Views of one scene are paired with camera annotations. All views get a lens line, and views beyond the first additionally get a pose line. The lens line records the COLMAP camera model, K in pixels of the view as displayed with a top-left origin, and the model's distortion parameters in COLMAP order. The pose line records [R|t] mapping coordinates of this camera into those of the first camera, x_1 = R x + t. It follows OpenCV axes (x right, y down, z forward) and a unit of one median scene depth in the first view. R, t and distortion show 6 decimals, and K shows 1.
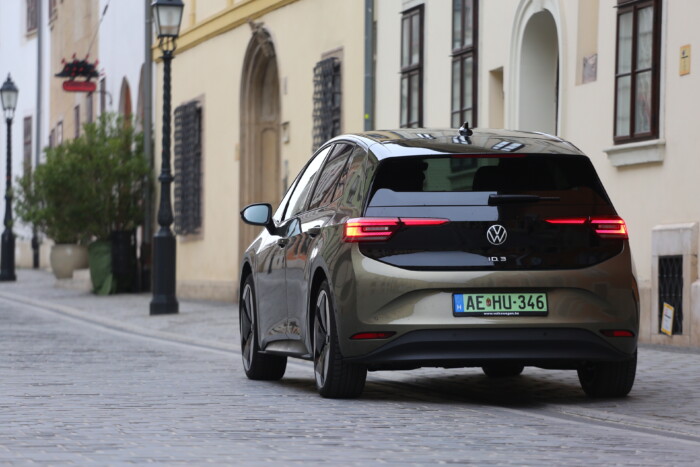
lens RADIAL K [[3736.6, 0, 350.0], [0, 3736.6, 233.5], [0, 0, 1]] dist [0.163383, 1.707979]
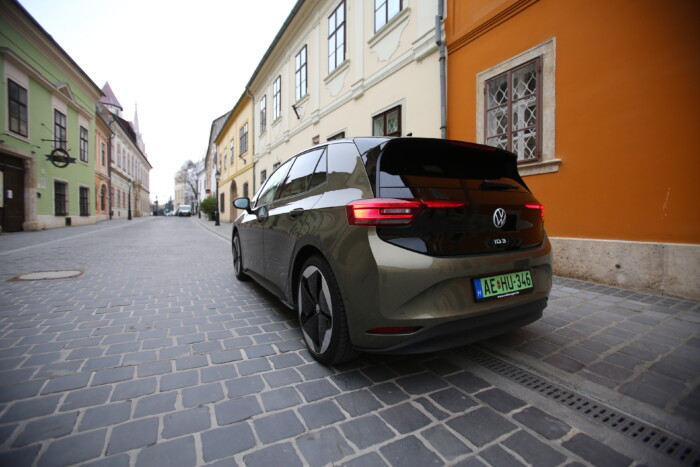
lens RADIAL K [[314.7, 0, 350.0], [0, 314.7, 233.5], [0, 0, 1]] dist [-0.001186, -0.000040]
pose [[0.944825, -0.016797, 0.327144, -0.028539], [-0.005149, 0.997800, 0.066102, -0.000836], [-0.327534, -0.064139, 0.942660, 0.930055]]
